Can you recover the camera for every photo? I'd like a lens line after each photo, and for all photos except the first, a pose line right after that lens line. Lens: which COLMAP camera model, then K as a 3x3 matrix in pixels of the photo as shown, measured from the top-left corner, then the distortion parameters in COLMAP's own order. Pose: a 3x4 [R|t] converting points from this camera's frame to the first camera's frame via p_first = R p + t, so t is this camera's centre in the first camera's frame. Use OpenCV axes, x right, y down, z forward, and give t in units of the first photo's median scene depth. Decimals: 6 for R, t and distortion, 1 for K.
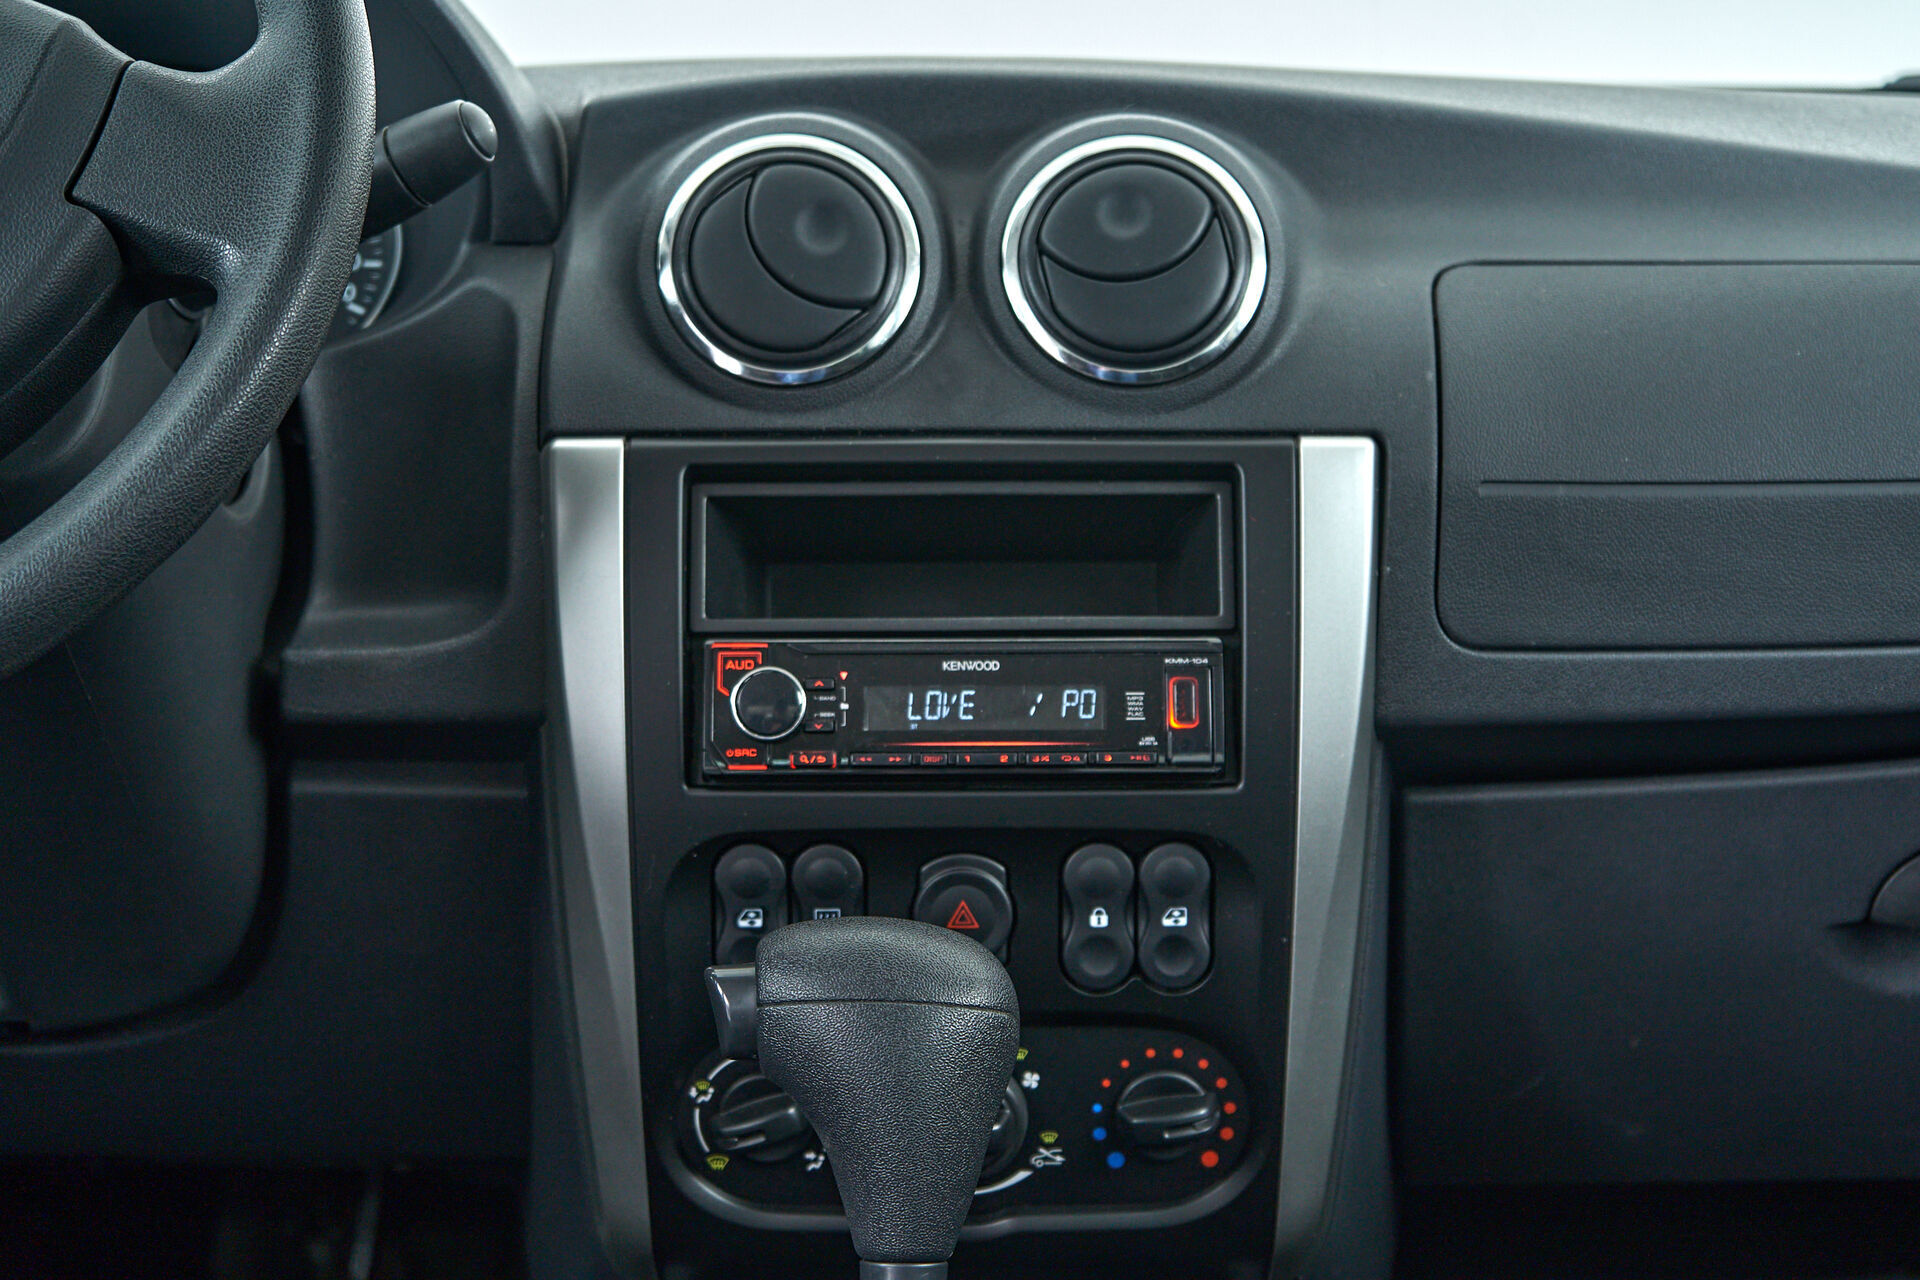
lens RADIAL K [[3114.9, 0, 964.8], [0, 3114.9, 688.3], [0, 0, 1]] dist [0.020935, -0.004604]
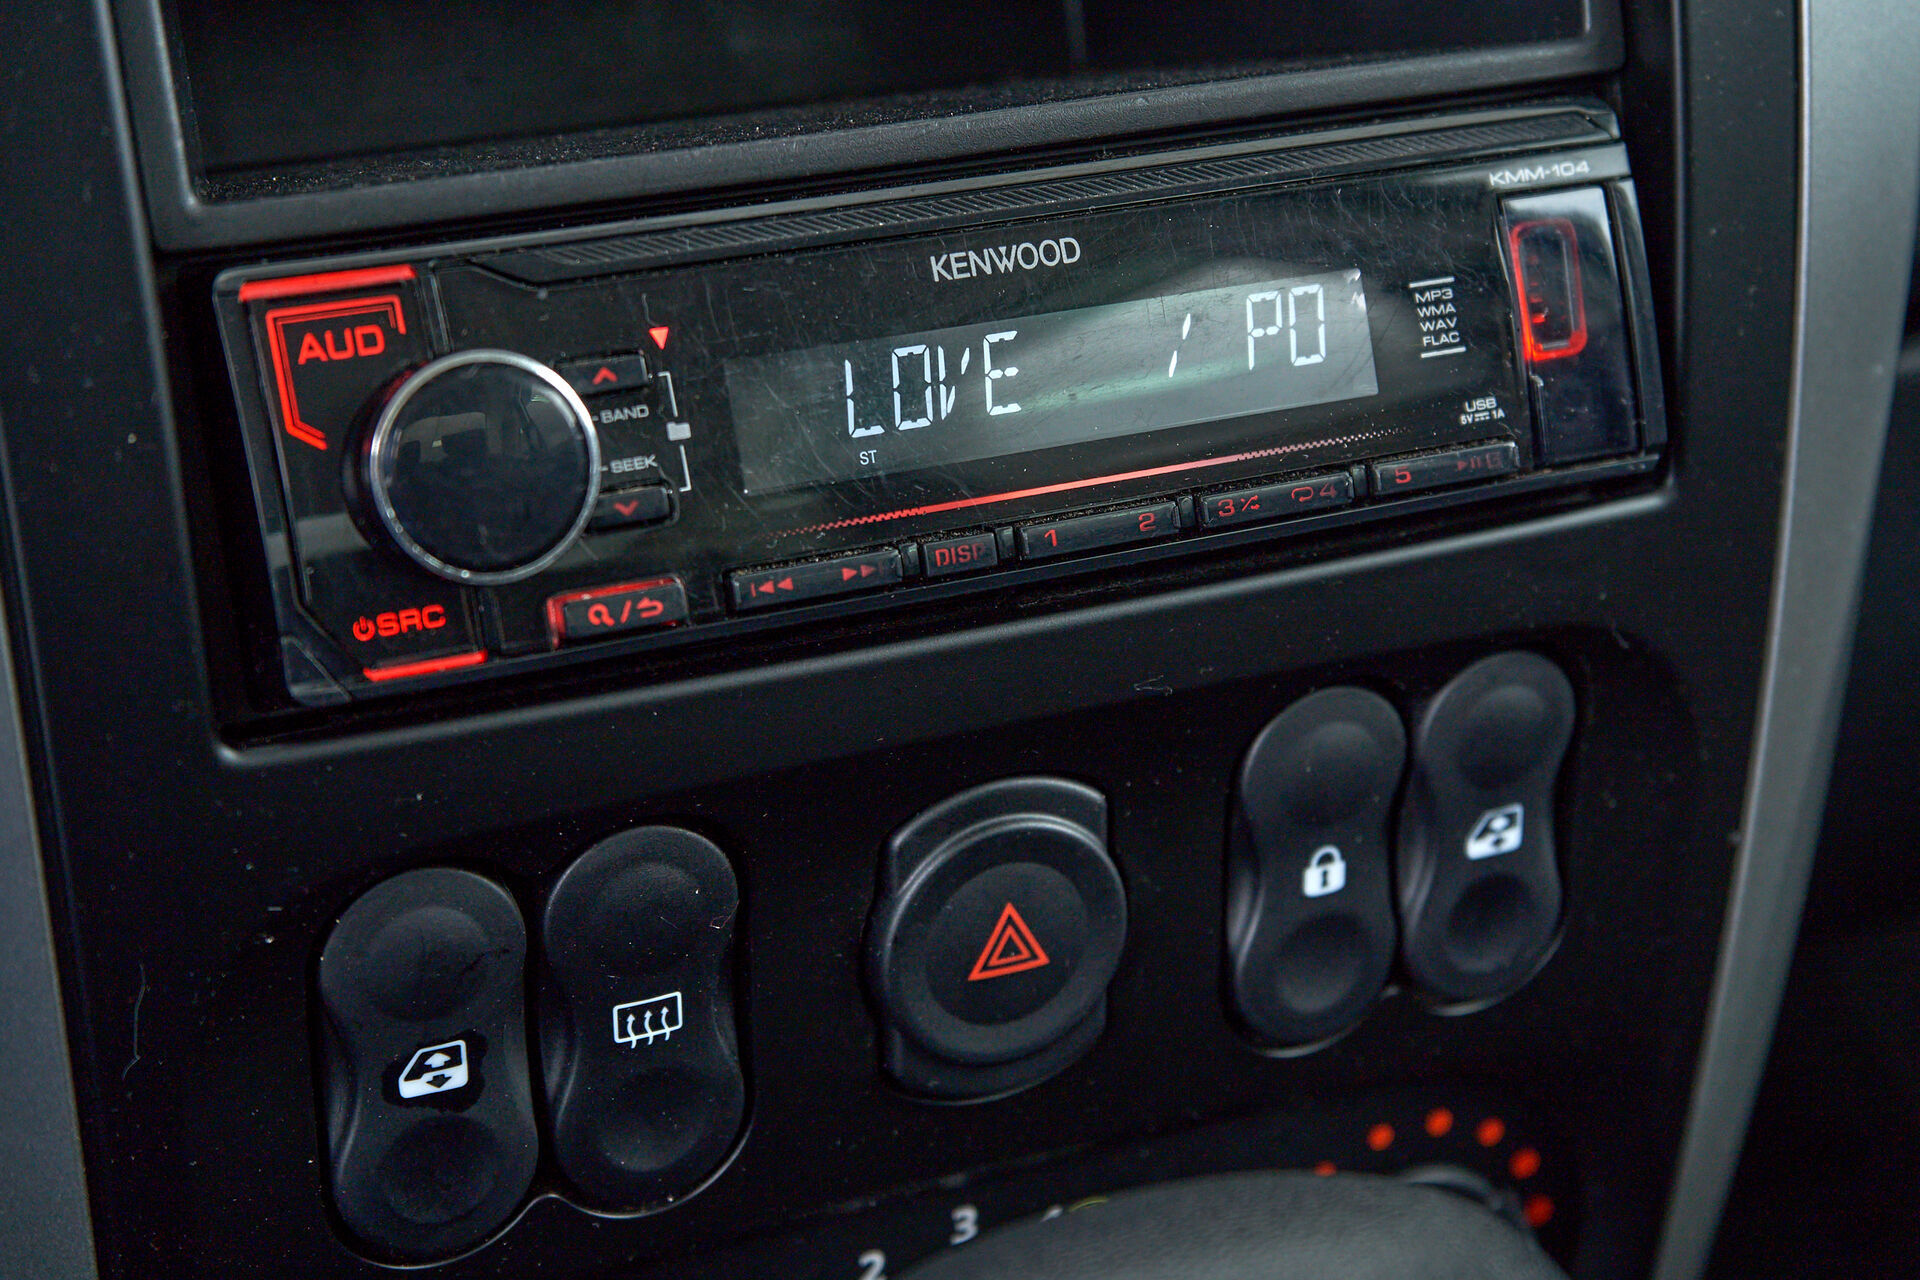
lens RADIAL K [[3374.9, 0, 960.0], [0, 3374.9, 640.0], [0, 0, 1]] dist [0.038943, 0.023094]
pose [[0.912295, -0.164126, 0.375207, -0.147185], [0.076984, 0.968577, 0.236499, -0.054295], [-0.402233, -0.186872, 0.896263, 0.655768]]
